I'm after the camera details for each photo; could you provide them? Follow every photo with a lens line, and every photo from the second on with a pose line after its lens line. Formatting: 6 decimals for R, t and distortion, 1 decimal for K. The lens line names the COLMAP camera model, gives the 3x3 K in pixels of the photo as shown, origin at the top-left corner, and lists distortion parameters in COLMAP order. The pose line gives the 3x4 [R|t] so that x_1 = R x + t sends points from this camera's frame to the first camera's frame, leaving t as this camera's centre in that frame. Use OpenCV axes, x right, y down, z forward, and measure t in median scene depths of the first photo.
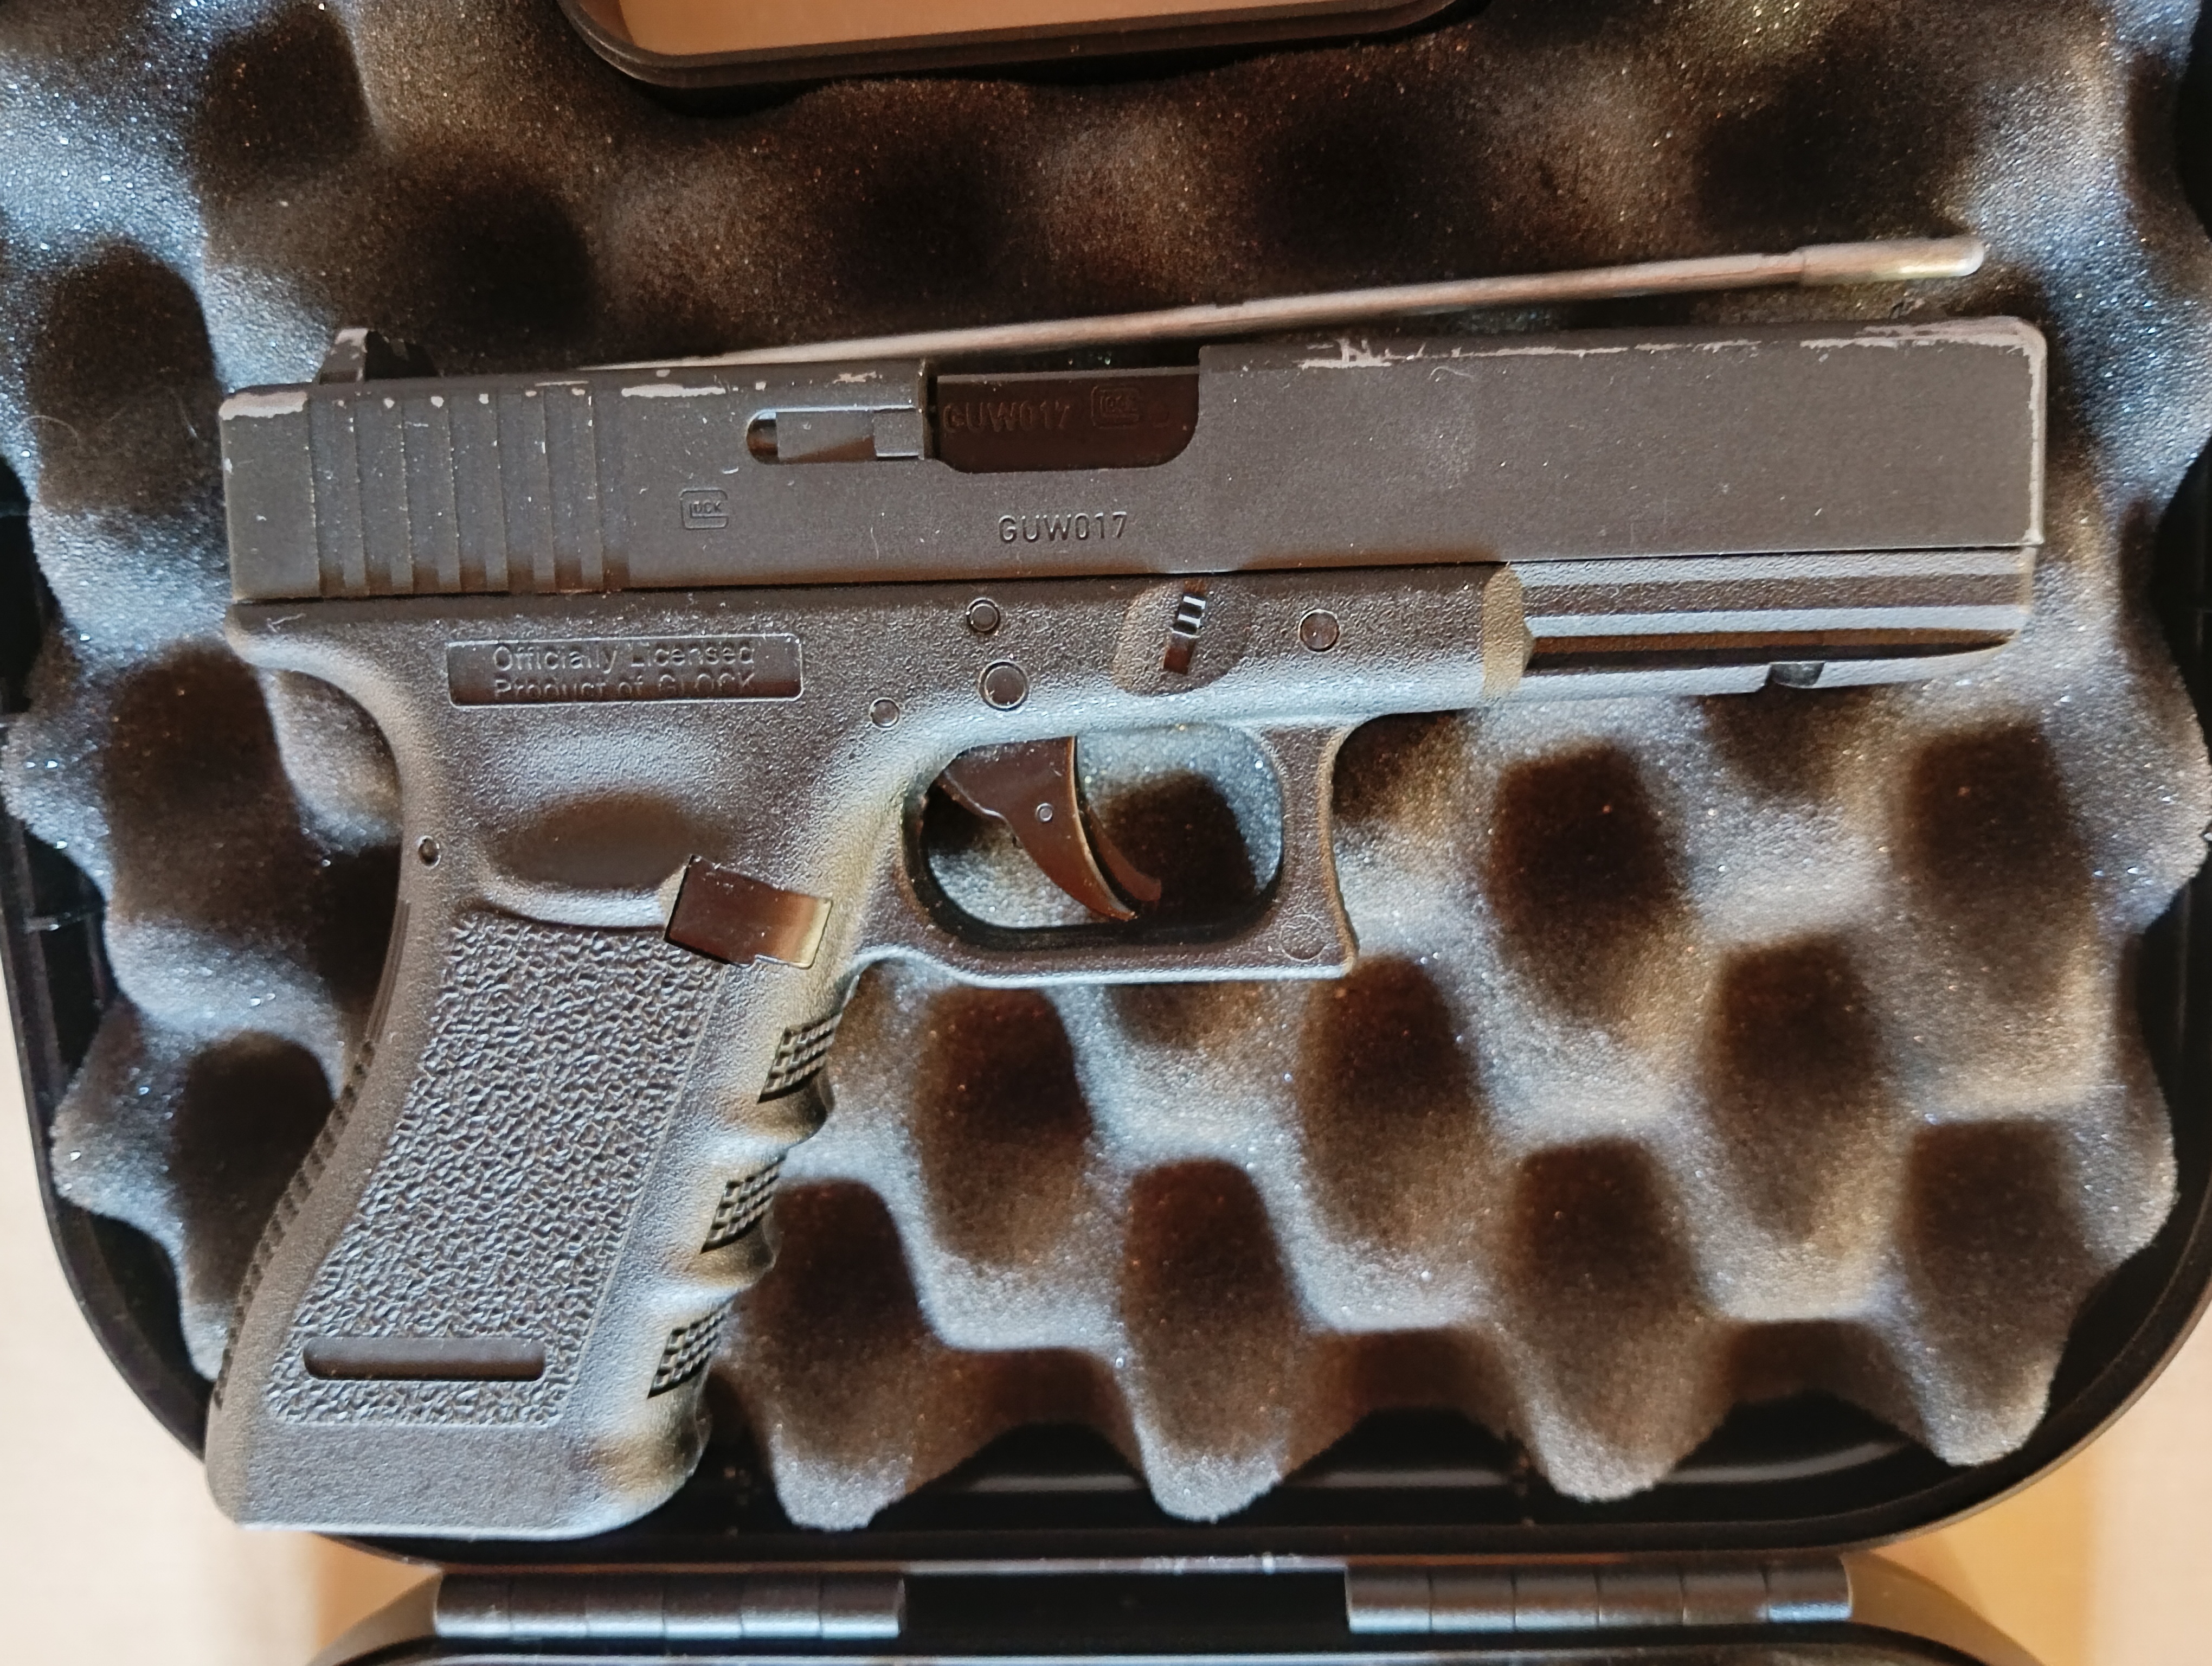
lens RADIAL K [[1850.9, 0, 1106.0], [0, 1850.9, 833.0], [0, 0, 1]] dist [0.083760, -0.168366]
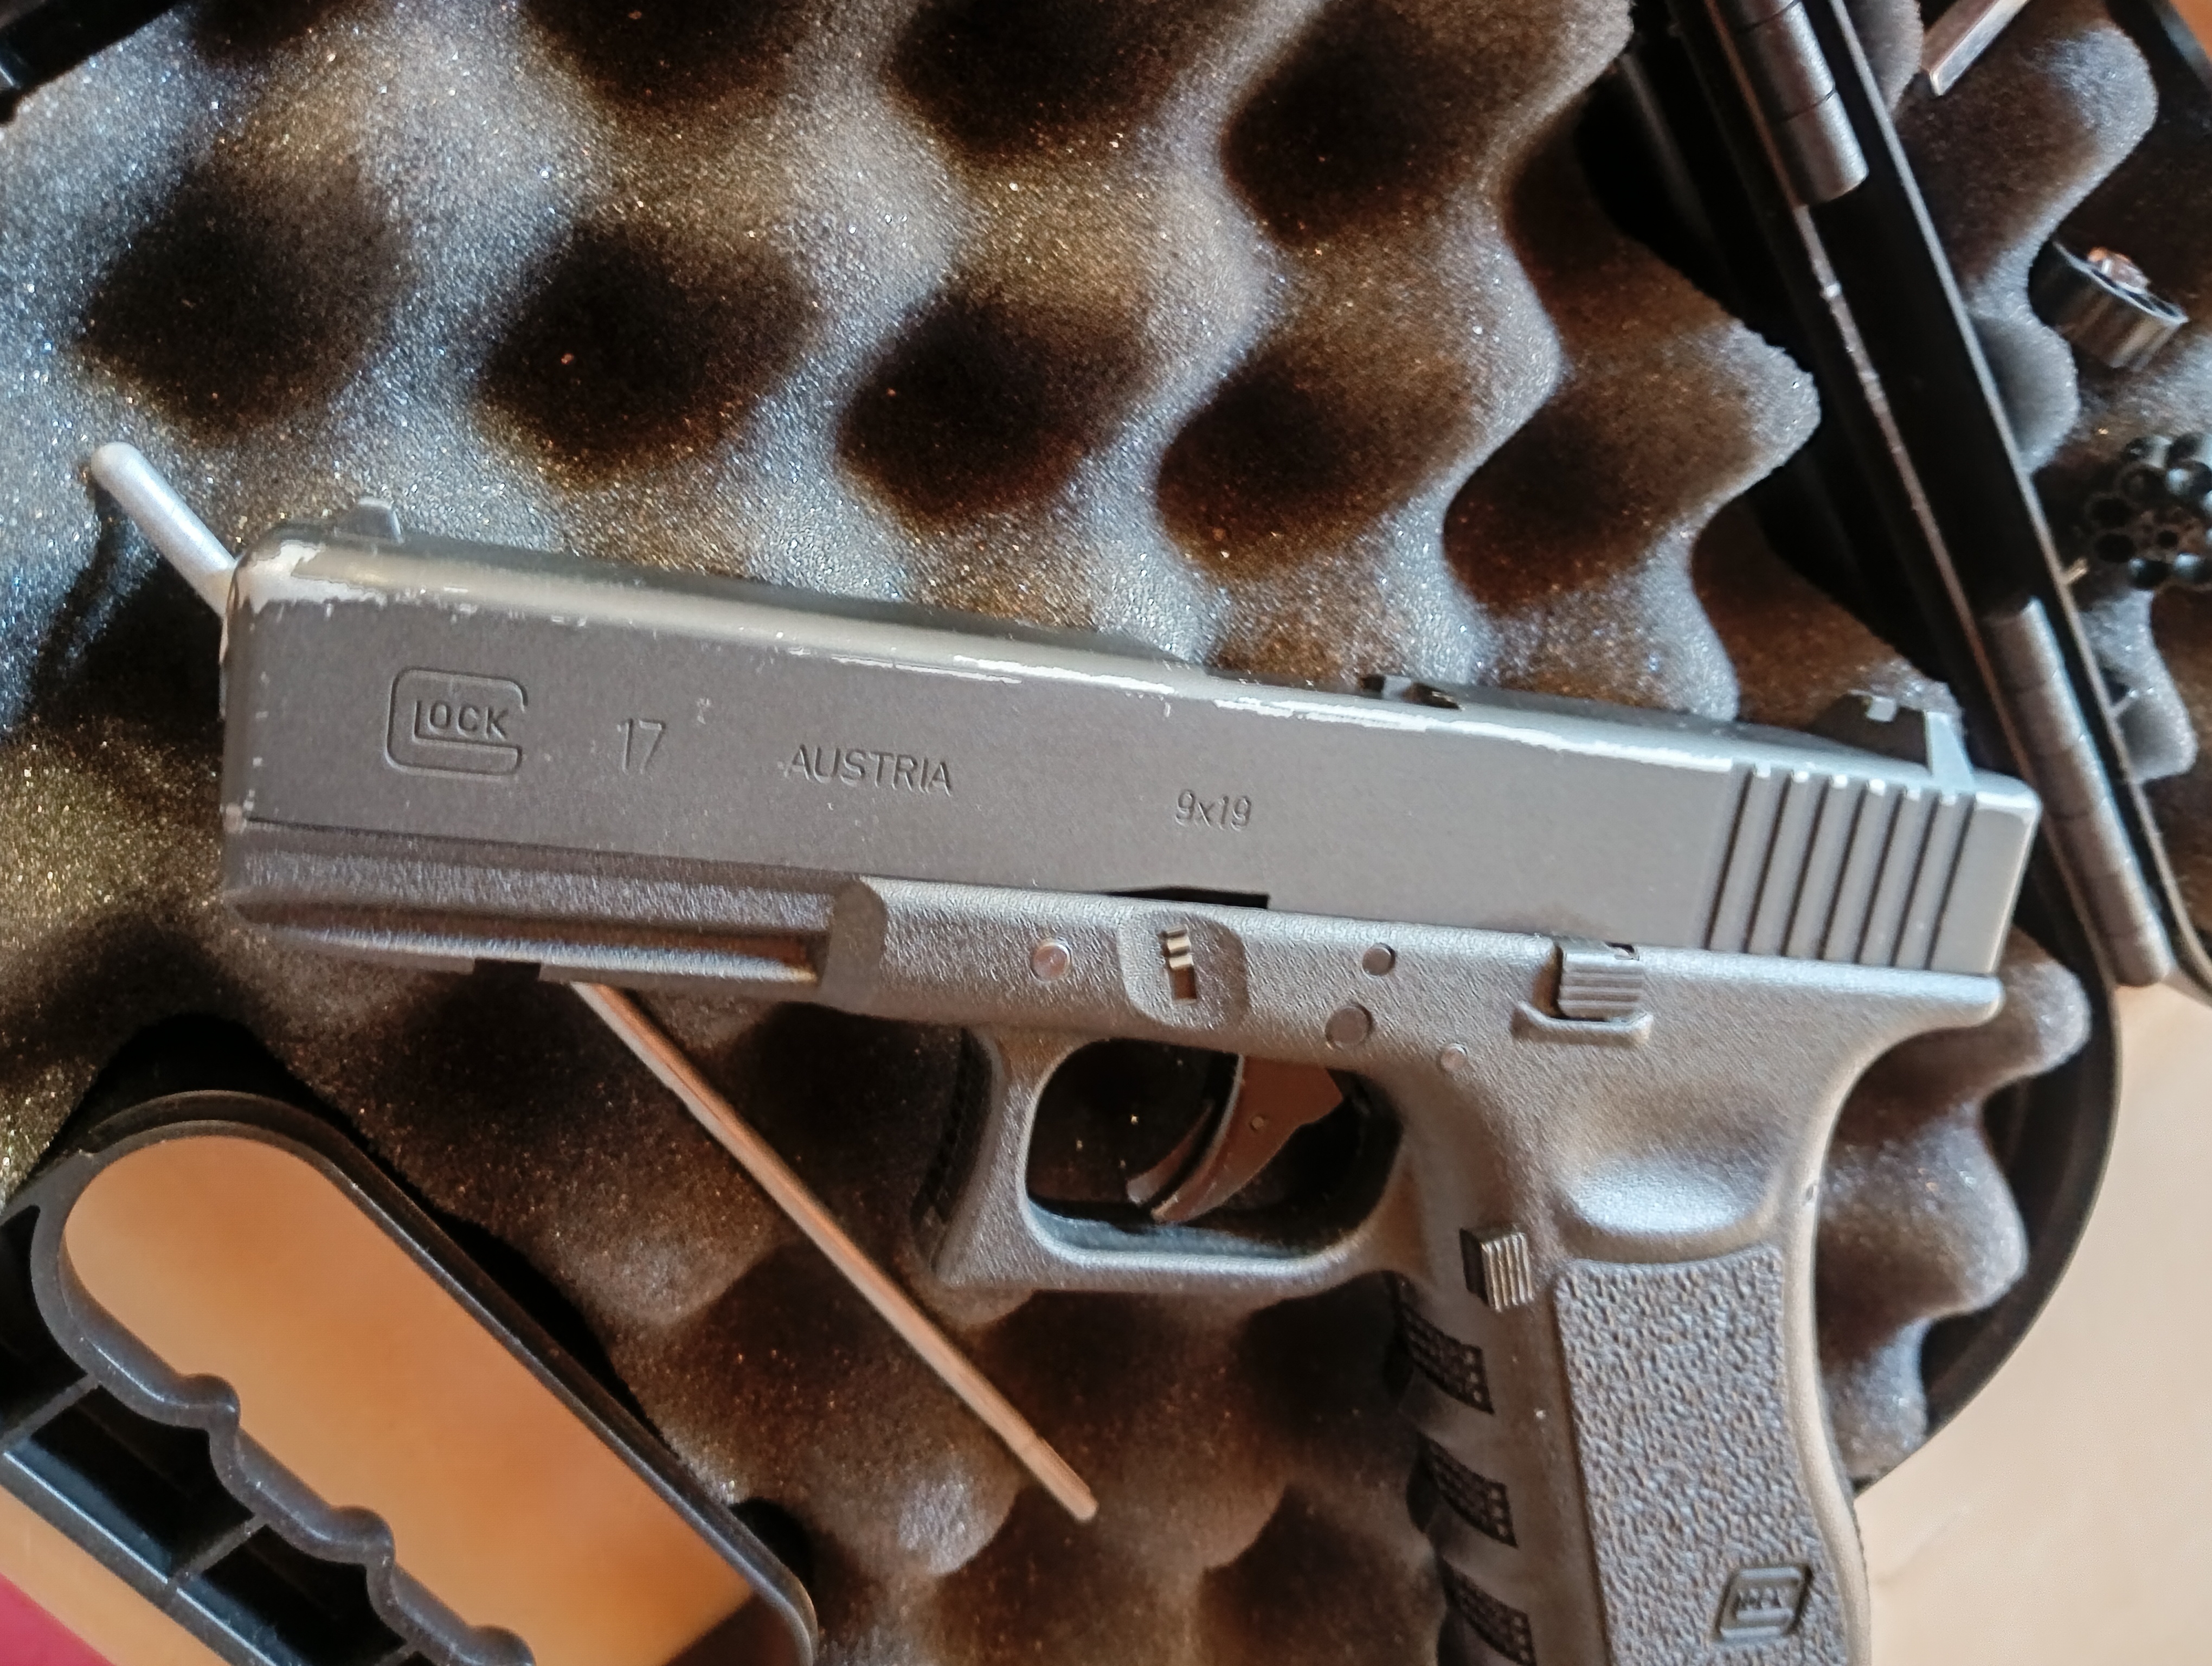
lens RADIAL K [[1850.9, 0, 1106.0], [0, 1850.9, 833.0], [0, 0, 1]] dist [0.083760, -0.168366]
pose [[-0.491728, -0.797012, -0.350680, 0.359885], [0.864664, -0.494470, -0.088631, 0.047797], [-0.102761, -0.346803, 0.932292, 0.127173]]
